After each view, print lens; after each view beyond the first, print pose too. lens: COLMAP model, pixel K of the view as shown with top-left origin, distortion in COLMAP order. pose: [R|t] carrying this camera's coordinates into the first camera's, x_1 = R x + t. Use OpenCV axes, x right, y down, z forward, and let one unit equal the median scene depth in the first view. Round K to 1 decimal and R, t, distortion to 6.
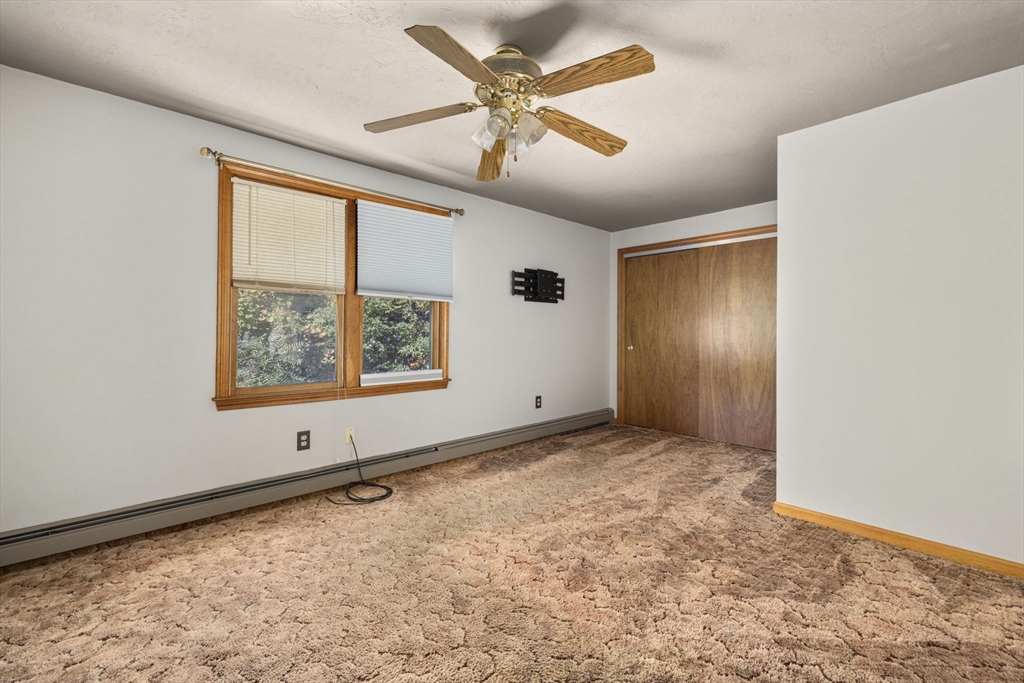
lens RADIAL K [[434.0, 0, 507.6], [0, 434.0, 334.8], [0, 0, 1]] dist [-0.002508, -0.000117]
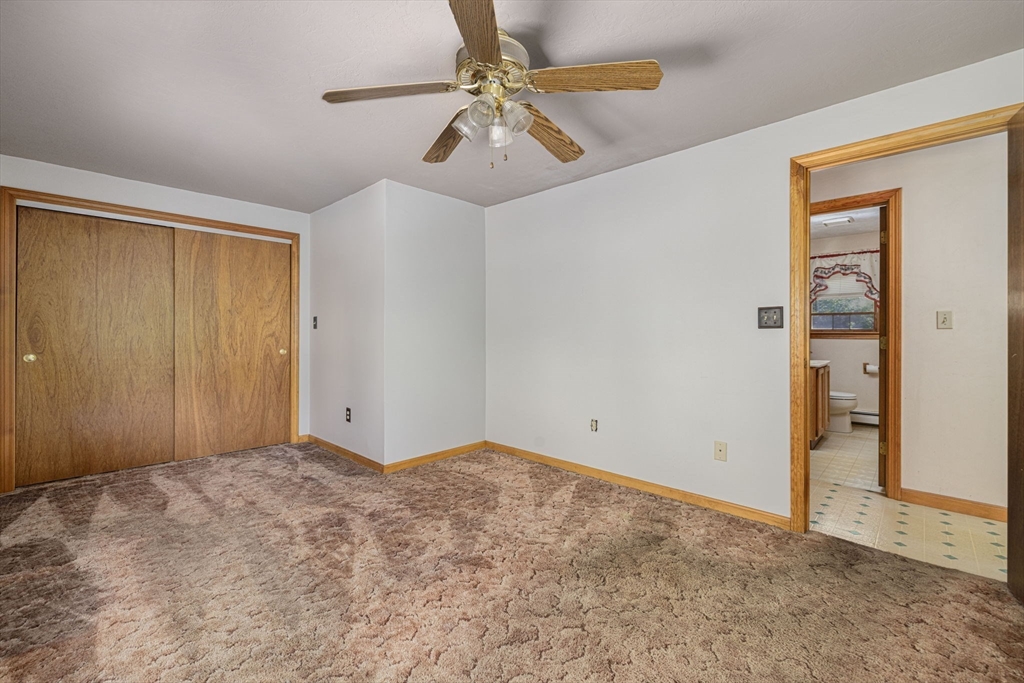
lens RADIAL K [[434.0, 0, 498.2], [0, 434.0, 334.7], [0, 0, 1]] dist [-0.002508, -0.000117]
pose [[-0.052819, -0.006048, 0.998586, -0.606281], [0.005681, 0.999964, 0.006357, -0.003746], [-0.998588, 0.006009, -0.052783, 0.666092]]
